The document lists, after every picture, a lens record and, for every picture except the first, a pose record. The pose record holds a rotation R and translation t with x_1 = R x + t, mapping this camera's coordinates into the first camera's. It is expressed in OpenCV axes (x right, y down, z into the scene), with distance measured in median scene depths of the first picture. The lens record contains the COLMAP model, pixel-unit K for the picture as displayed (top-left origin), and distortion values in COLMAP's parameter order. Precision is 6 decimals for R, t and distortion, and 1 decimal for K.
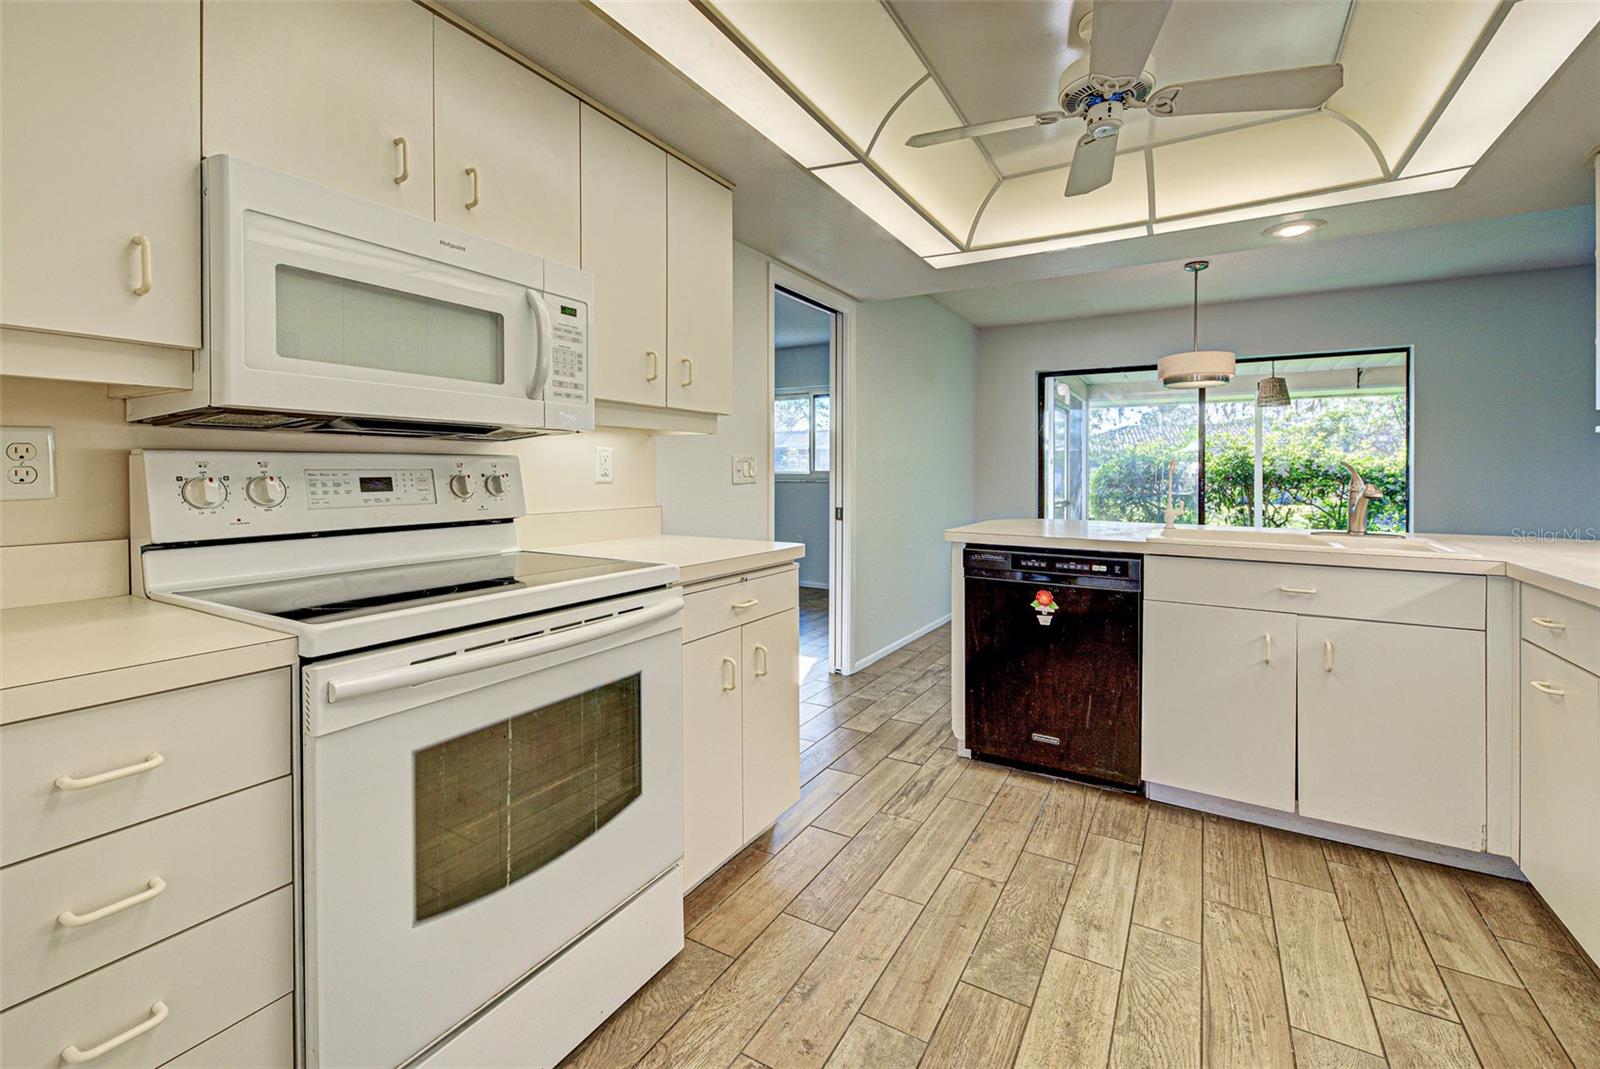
lens RADIAL K [[695.6, 0, 797.5], [0, 695.6, 474.7], [0, 0, 1]] dist [0.010693, -0.005219]
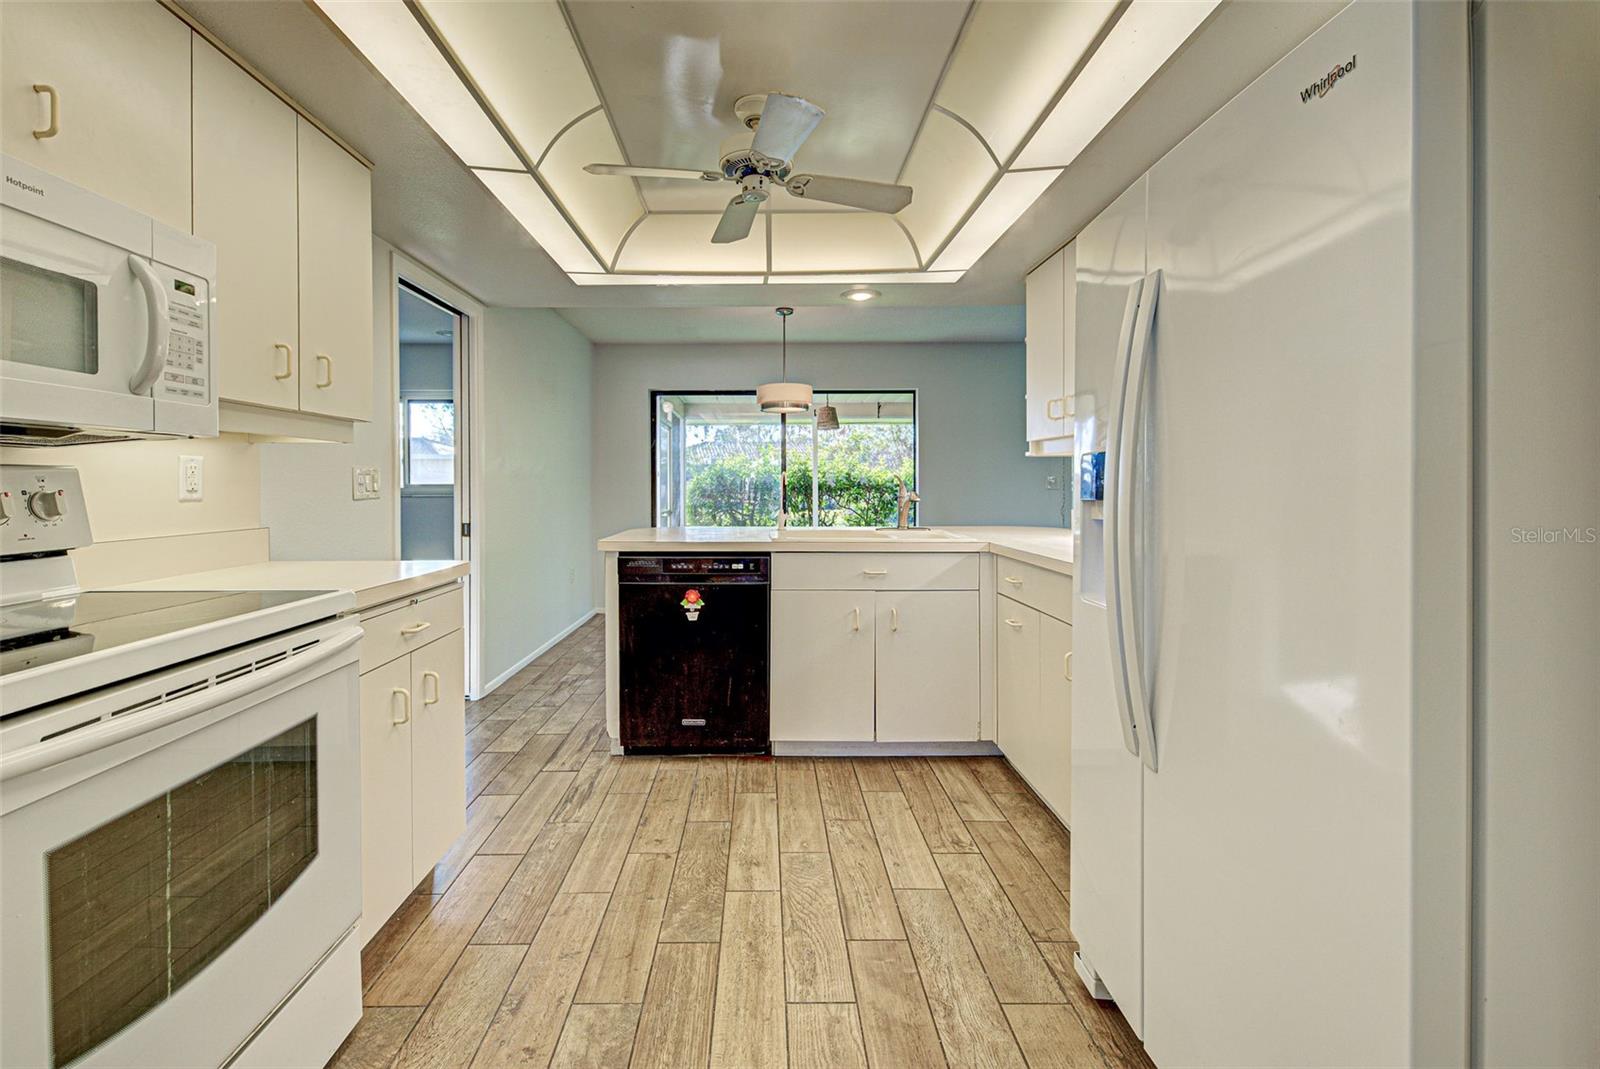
lens RADIAL K [[697.3, 0, 773.0], [0, 697.3, 487.6], [0, 0, 1]] dist [0.001686, 0.000205]
pose [[0.857258, -0.008576, 0.514816, -0.128523], [0.008049, 0.999962, 0.003256, -0.000553], [-0.514825, 0.001352, 0.857294, -0.032705]]
